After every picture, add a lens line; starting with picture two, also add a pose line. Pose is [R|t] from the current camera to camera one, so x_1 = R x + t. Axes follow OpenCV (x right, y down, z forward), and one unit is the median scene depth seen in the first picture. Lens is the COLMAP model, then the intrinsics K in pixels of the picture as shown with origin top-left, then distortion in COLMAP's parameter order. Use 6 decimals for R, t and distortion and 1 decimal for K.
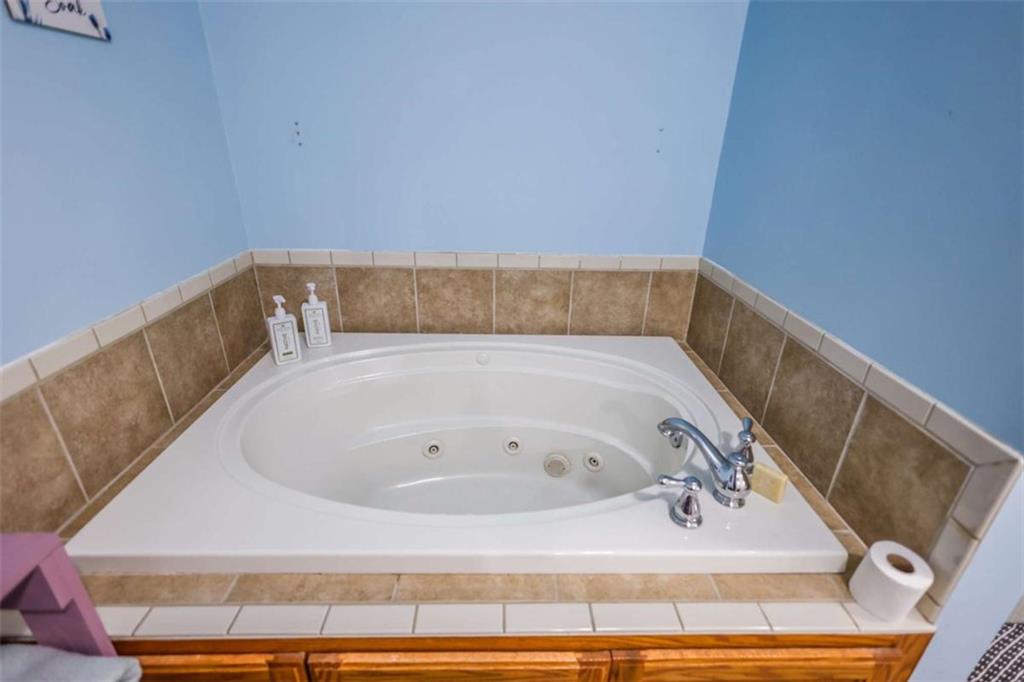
lens RADIAL K [[471.6, 0, 509.3], [0, 471.6, 342.8], [0, 0, 1]] dist [0.004367, -0.000557]
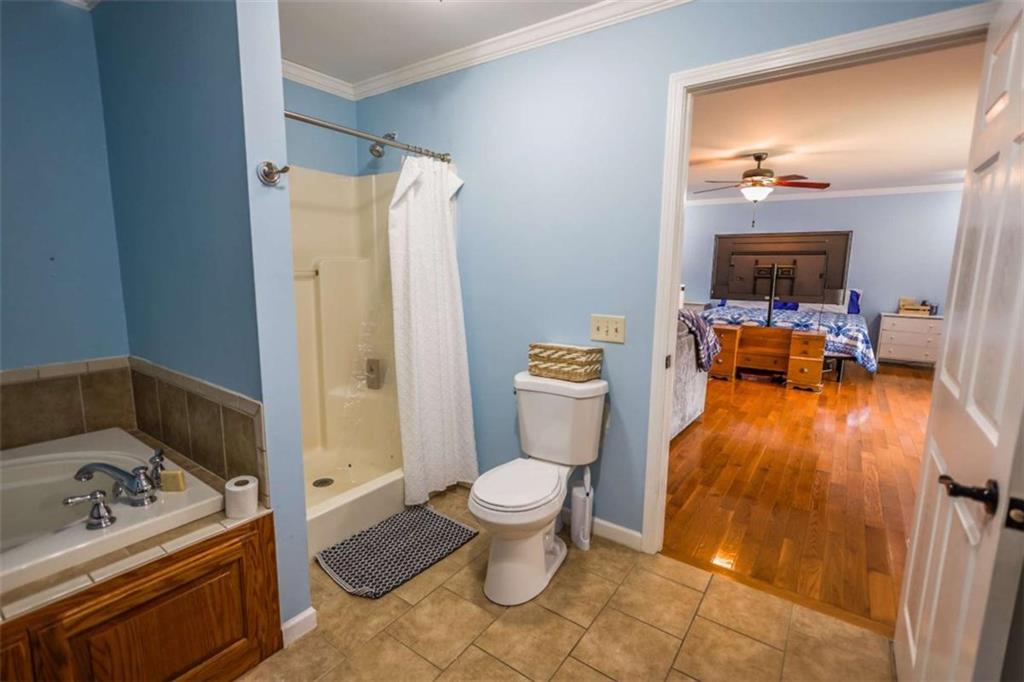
lens RADIAL K [[471.6, 0, 513.8], [0, 471.6, 339.3], [0, 0, 1]] dist [0.004367, -0.000557]
pose [[0.597748, -0.126231, 0.791684, 0.065702], [0.319831, 0.943084, -0.091112, 0.359086], [-0.735123, 0.307667, 0.604099, -0.837941]]
